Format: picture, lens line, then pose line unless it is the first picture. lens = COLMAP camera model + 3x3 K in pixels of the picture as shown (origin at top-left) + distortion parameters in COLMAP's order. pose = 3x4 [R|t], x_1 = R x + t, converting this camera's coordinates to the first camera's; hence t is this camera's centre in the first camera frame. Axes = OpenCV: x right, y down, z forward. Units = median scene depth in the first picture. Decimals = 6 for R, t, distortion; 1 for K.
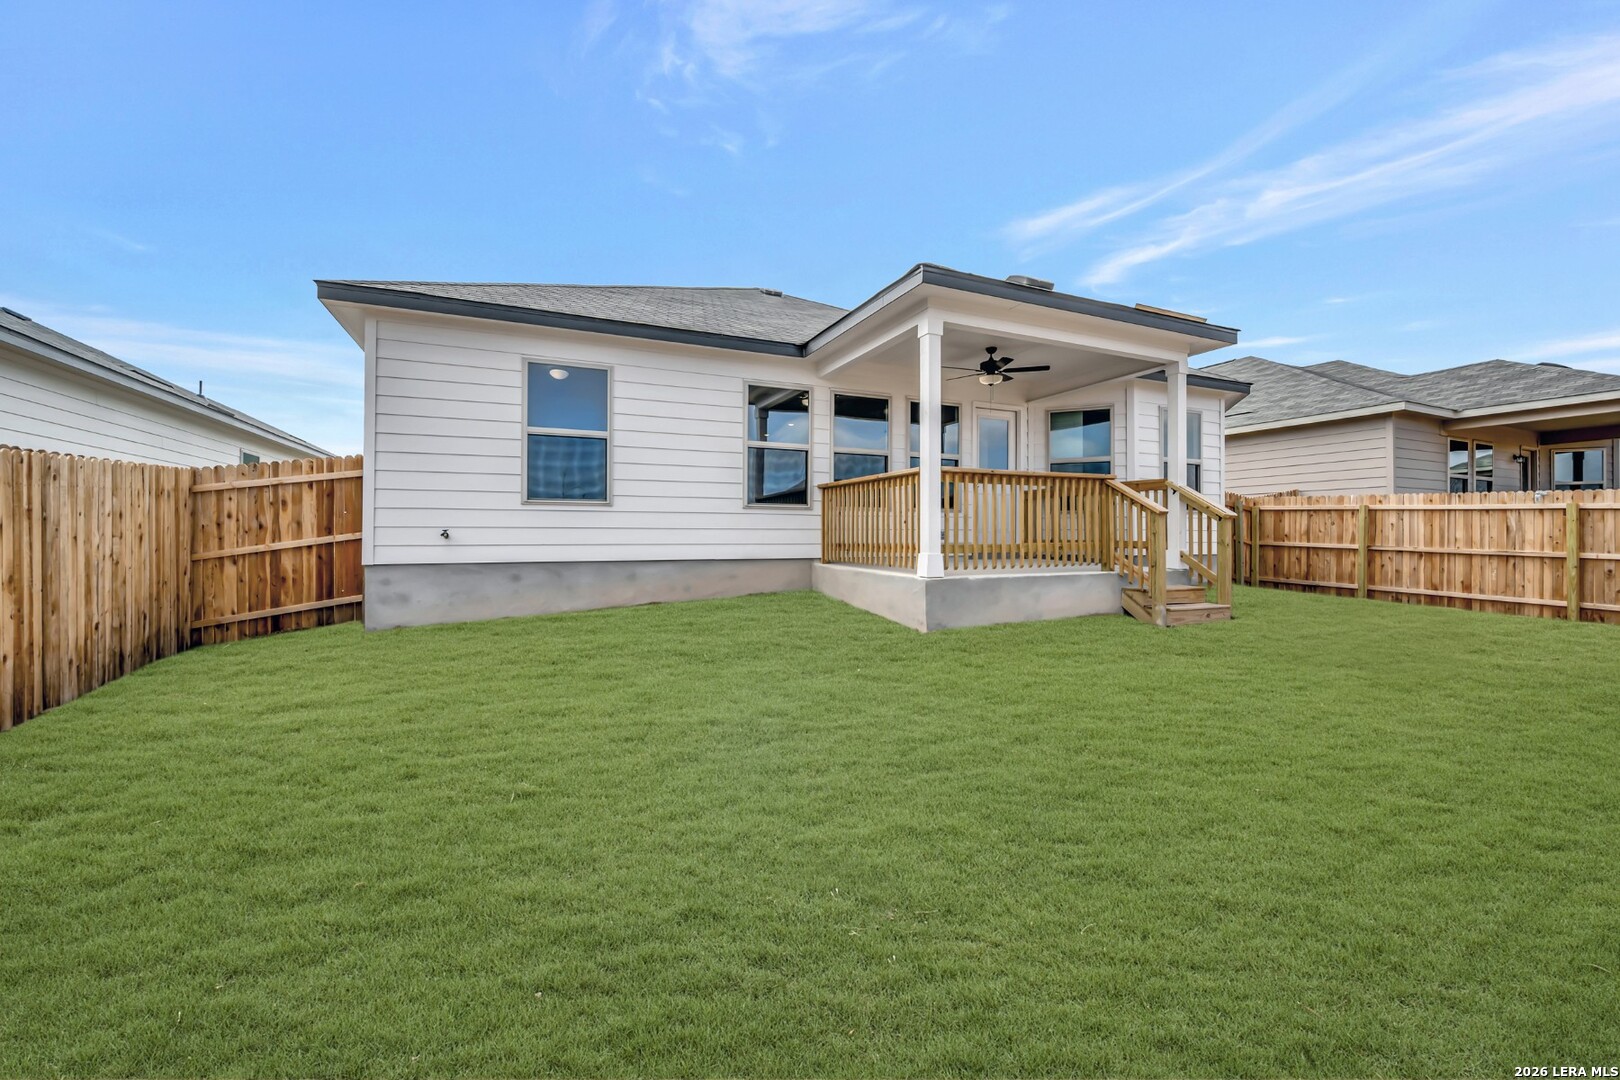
lens RADIAL K [[657.1, 0, 814.4], [0, 657.1, 531.1], [0, 0, 1]] dist [0.000676, 0.000210]
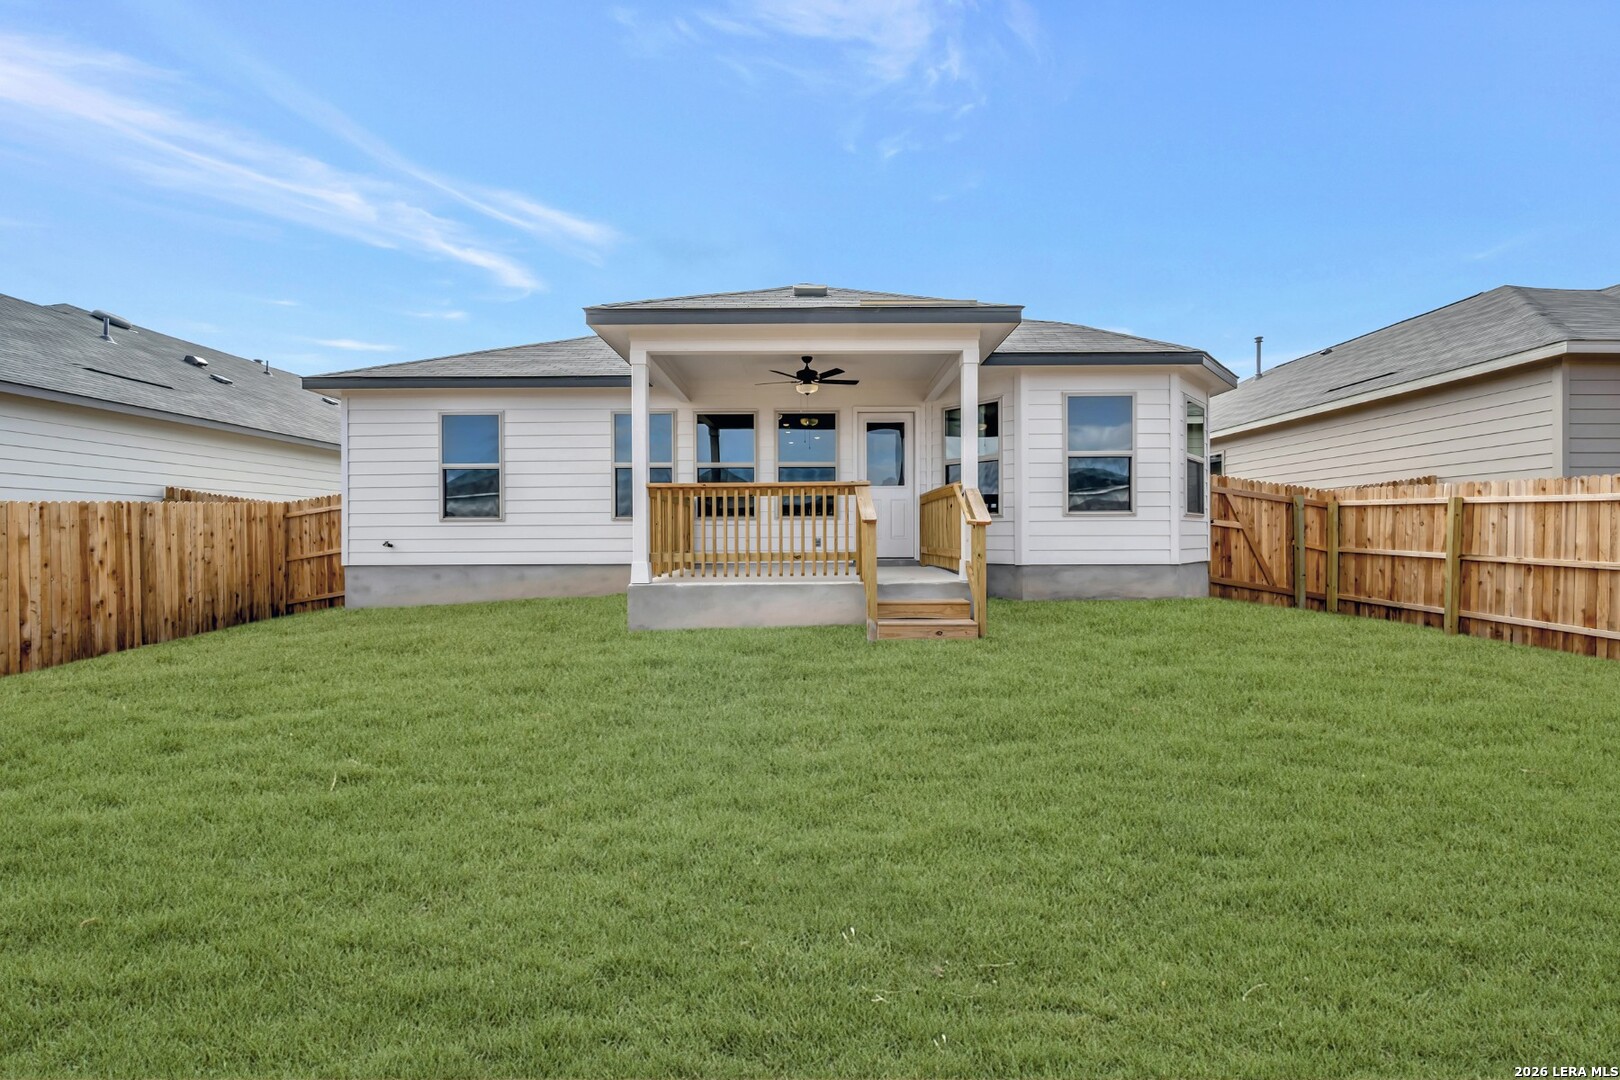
lens RADIAL K [[648.3, 0, 810.0], [0, 648.3, 540.0], [0, 0, 1]] dist [-0.000639, -0.000024]
pose [[0.907239, -0.002903, -0.420606, 0.561107], [0.008684, 0.999892, 0.011831, -0.008735], [0.420527, -0.014387, 0.907166, 0.079742]]
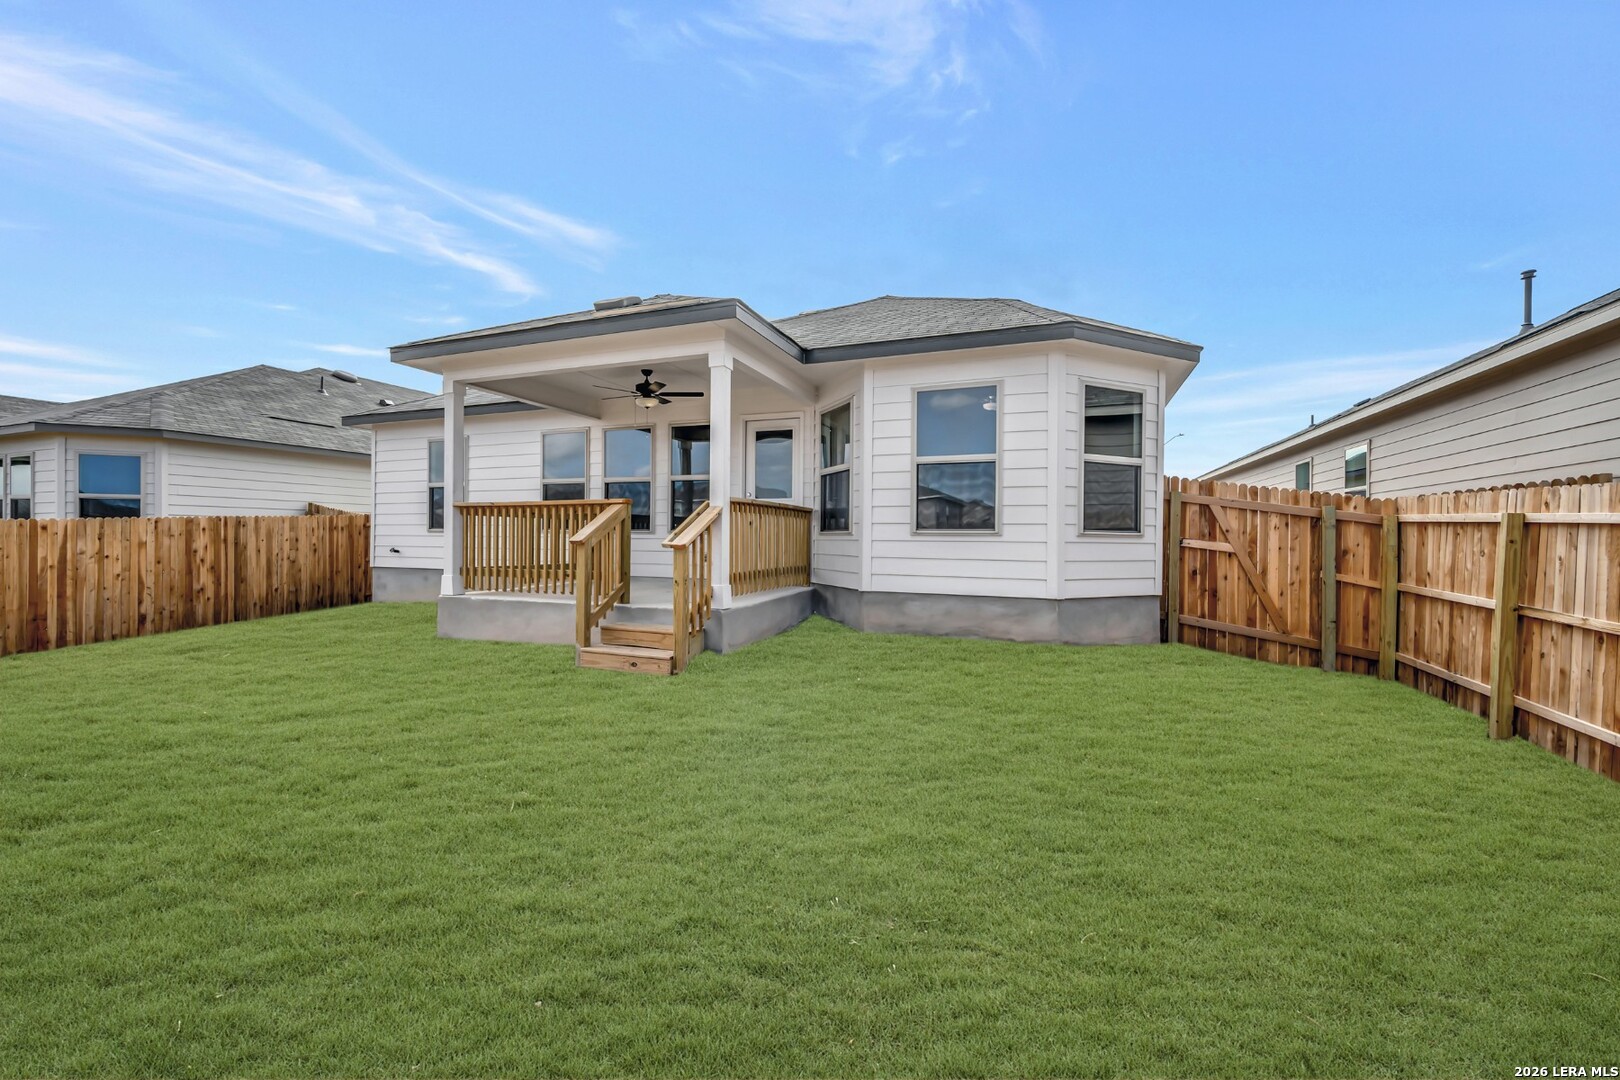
lens RADIAL K [[648.3, 0, 810.0], [0, 648.3, 540.0], [0, 0, 1]] dist [-0.000639, -0.000024]
pose [[0.691118, 0.008255, -0.722695, 0.930413], [-0.003961, 0.999963, 0.007635, -0.026014], [0.722731, -0.002414, 0.691125, 0.409801]]
